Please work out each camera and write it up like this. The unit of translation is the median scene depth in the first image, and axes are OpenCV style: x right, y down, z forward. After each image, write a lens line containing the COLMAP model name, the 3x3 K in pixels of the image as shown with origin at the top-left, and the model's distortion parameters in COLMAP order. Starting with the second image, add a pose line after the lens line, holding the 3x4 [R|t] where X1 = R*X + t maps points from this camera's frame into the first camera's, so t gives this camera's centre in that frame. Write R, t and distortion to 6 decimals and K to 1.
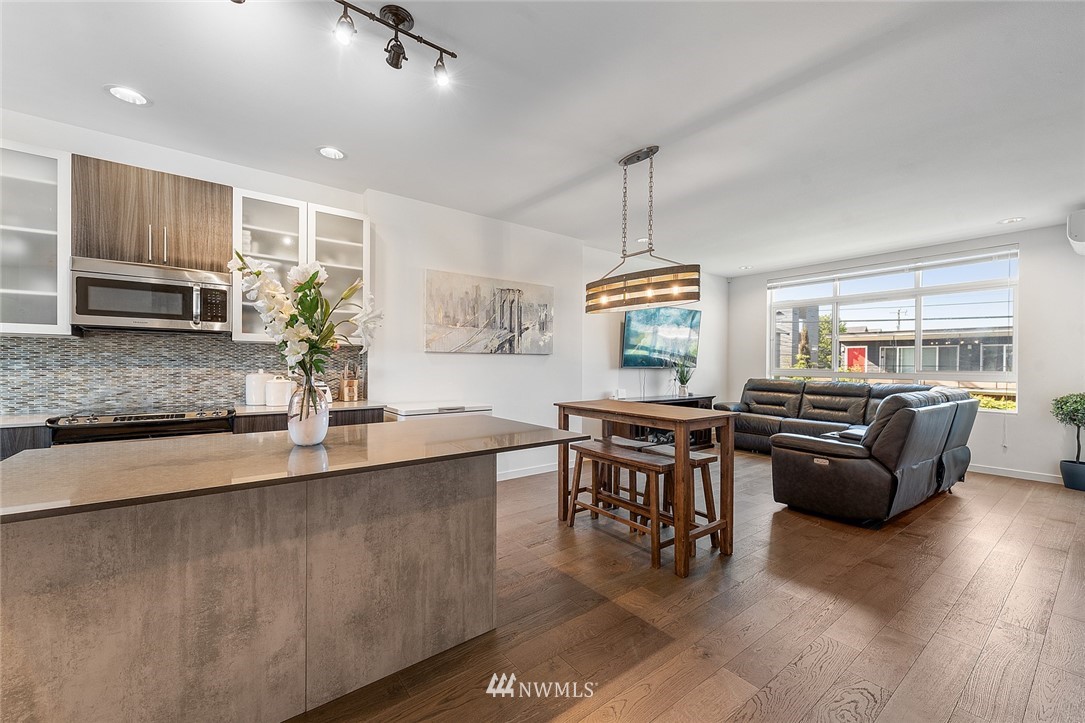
lens RADIAL K [[432.8, 0, 535.9], [0, 432.8, 366.2], [0, 0, 1]] dist [0.002693, -0.000325]
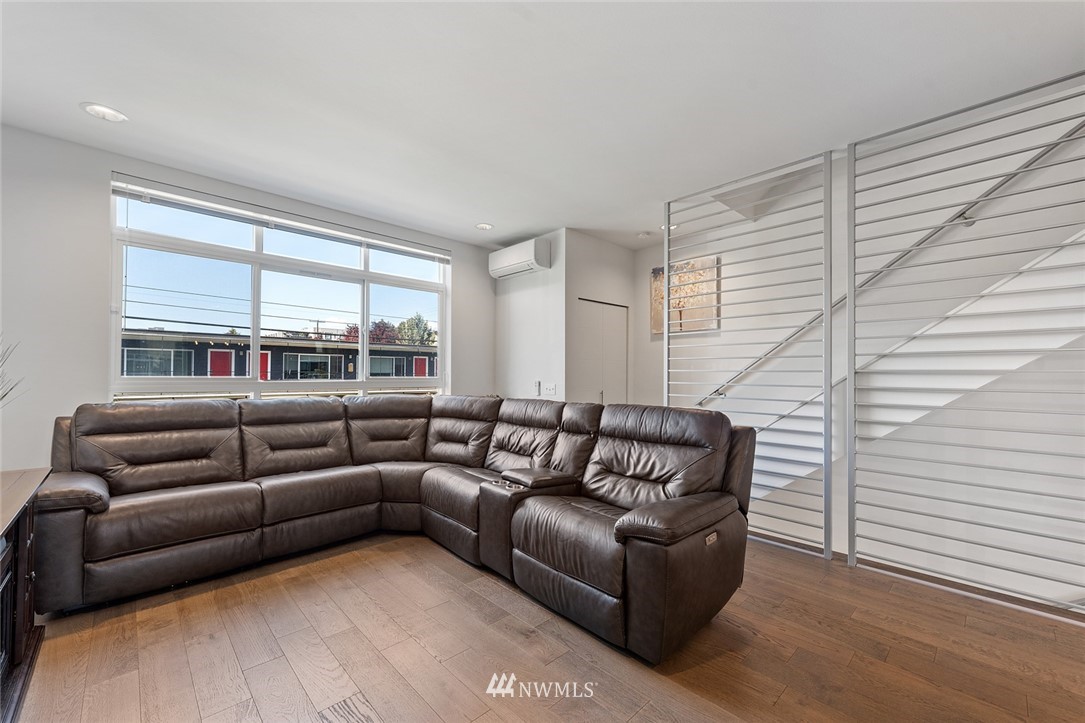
lens RADIAL K [[432.8, 0, 537.2], [0, 432.8, 370.5], [0, 0, 1]] dist [0.002693, -0.000325]
pose [[-0.115197, 0.005969, 0.993325, 0.073803], [0.000962, 0.999982, -0.005897, 0.001553], [-0.993342, 0.000277, -0.115201, 0.782982]]
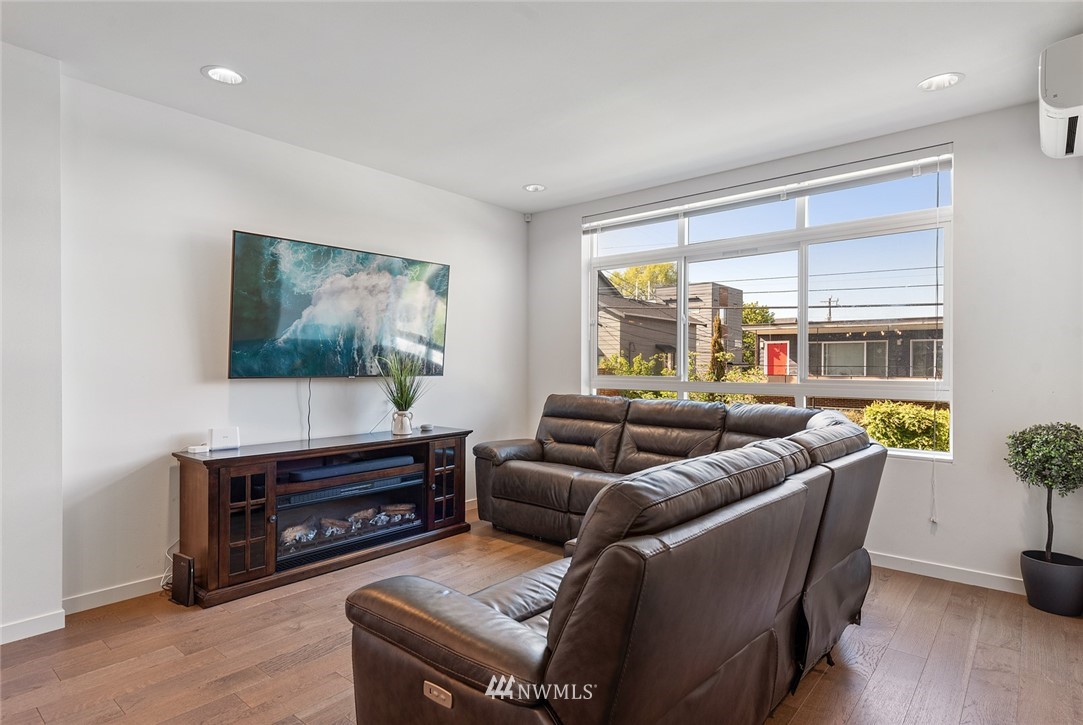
lens RADIAL K [[577.4, 0, 537.6], [0, 577.4, 365.4], [0, 0, 1]] dist [0.008371, 0.000406]
pose [[0.975480, -0.004445, 0.220042, 0.387757], [0.005183, 0.999983, -0.002779, -0.007119], [-0.220025, 0.003851, 0.975487, 0.354265]]
